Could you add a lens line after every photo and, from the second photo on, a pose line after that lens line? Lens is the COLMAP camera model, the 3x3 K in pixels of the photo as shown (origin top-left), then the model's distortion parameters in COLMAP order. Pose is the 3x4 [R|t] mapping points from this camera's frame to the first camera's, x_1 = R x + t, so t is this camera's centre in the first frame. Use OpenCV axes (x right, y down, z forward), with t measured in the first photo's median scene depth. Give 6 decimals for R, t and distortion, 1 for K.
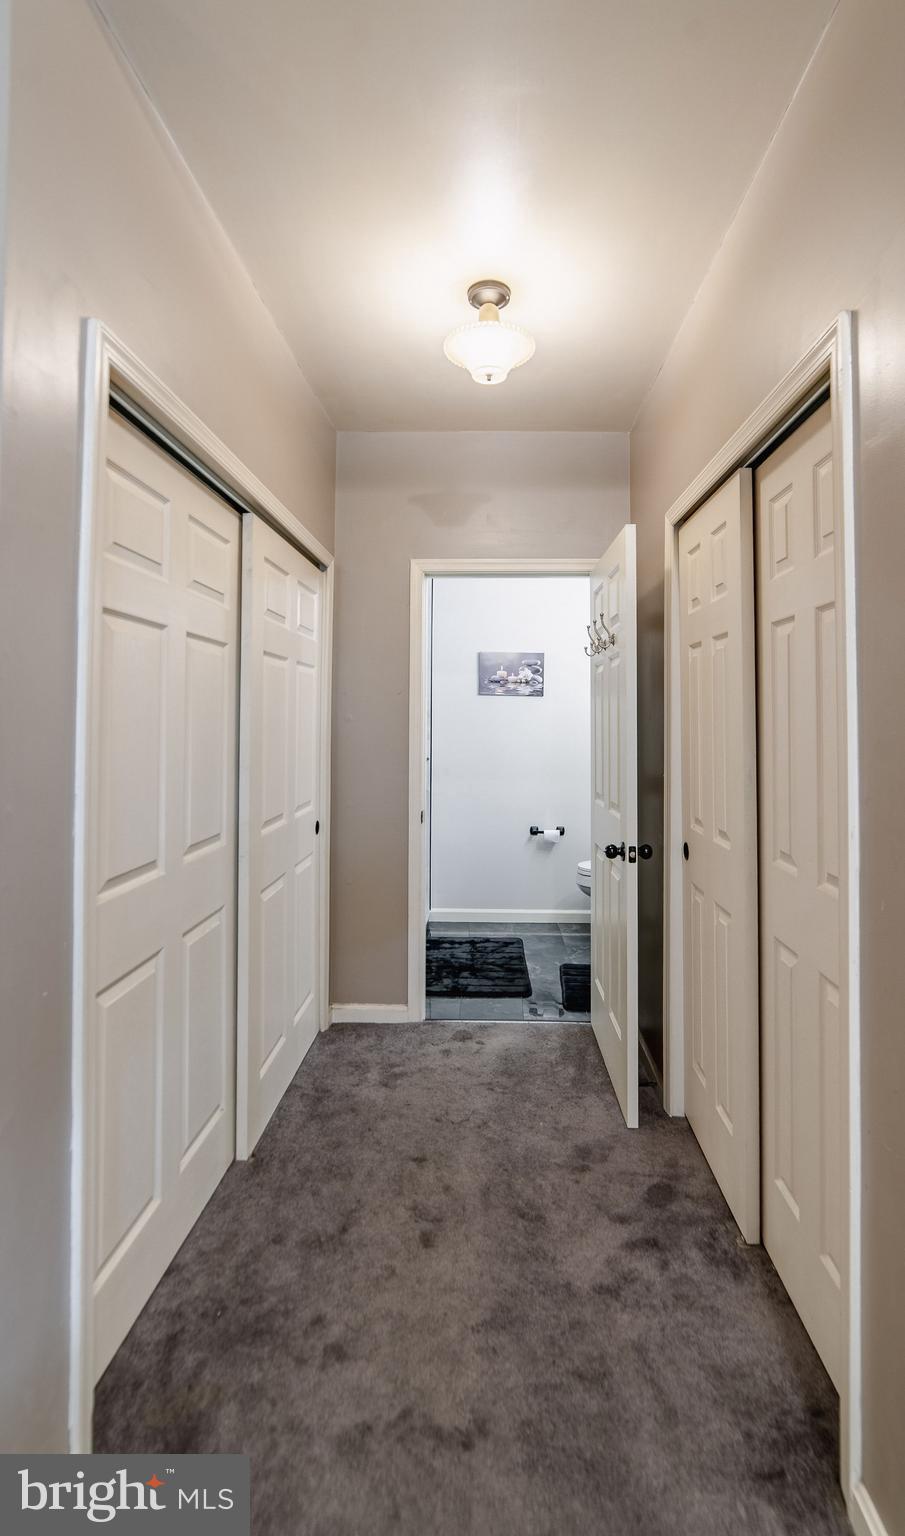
lens RADIAL K [[646.6, 0, 456.2], [0, 646.6, 698.2], [0, 0, 1]] dist [-0.000388, -0.000039]
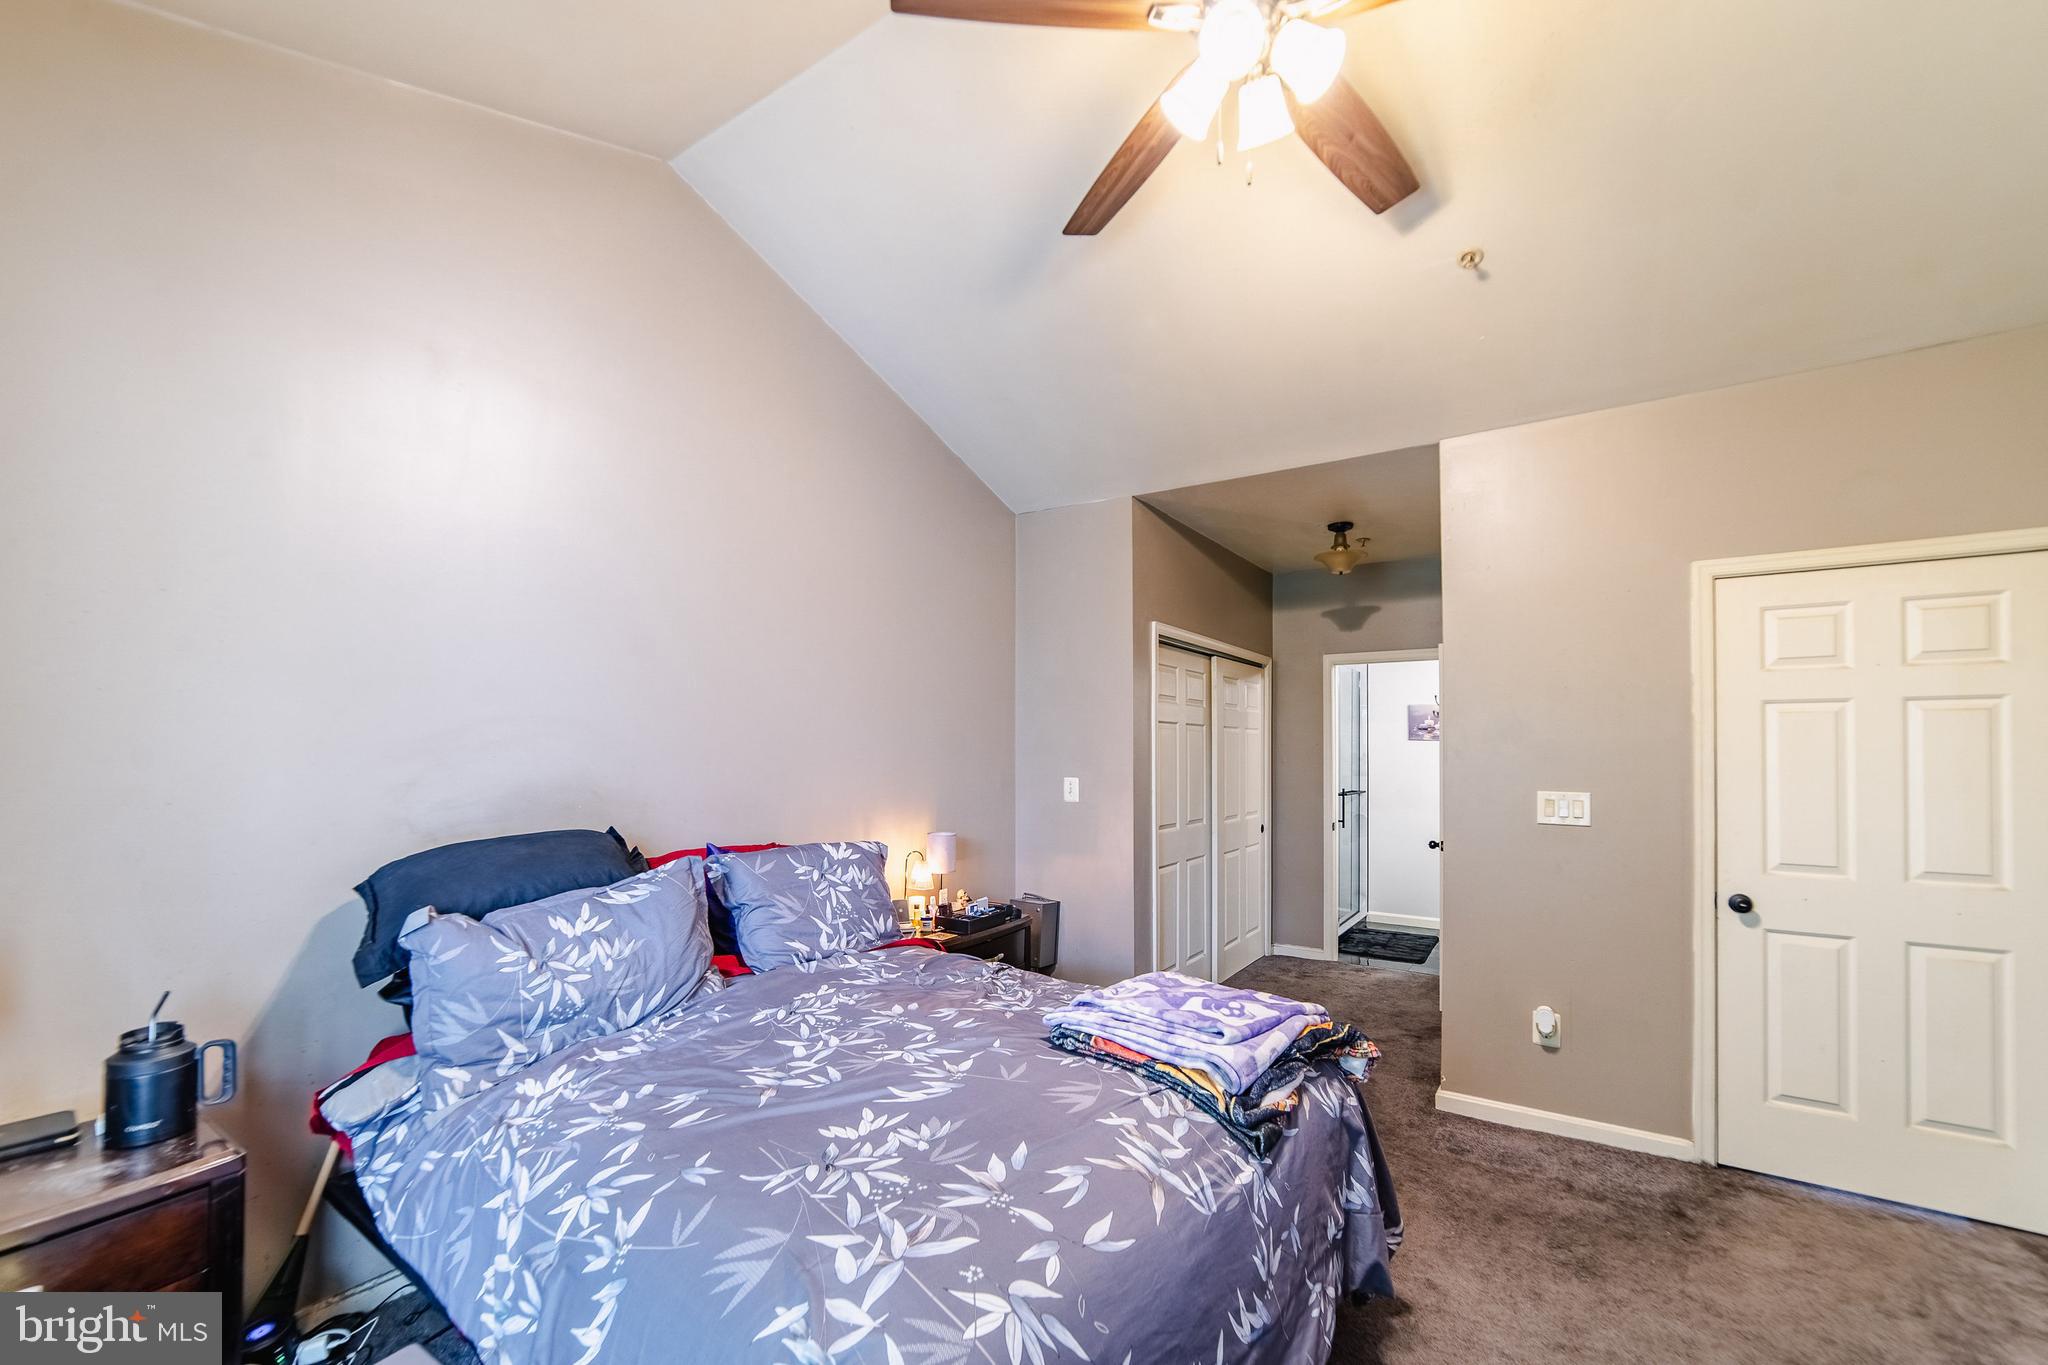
lens RADIAL K [[875.7, 0, 1019.1], [0, 875.7, 718.5], [0, 0, 1]] dist [-0.022057, 0.012897]
pose [[0.843031, -0.014728, -0.537663, 0.431597], [0.011977, 0.999891, -0.008610, -0.057934], [0.537732, 0.000819, 0.843116, -1.111072]]
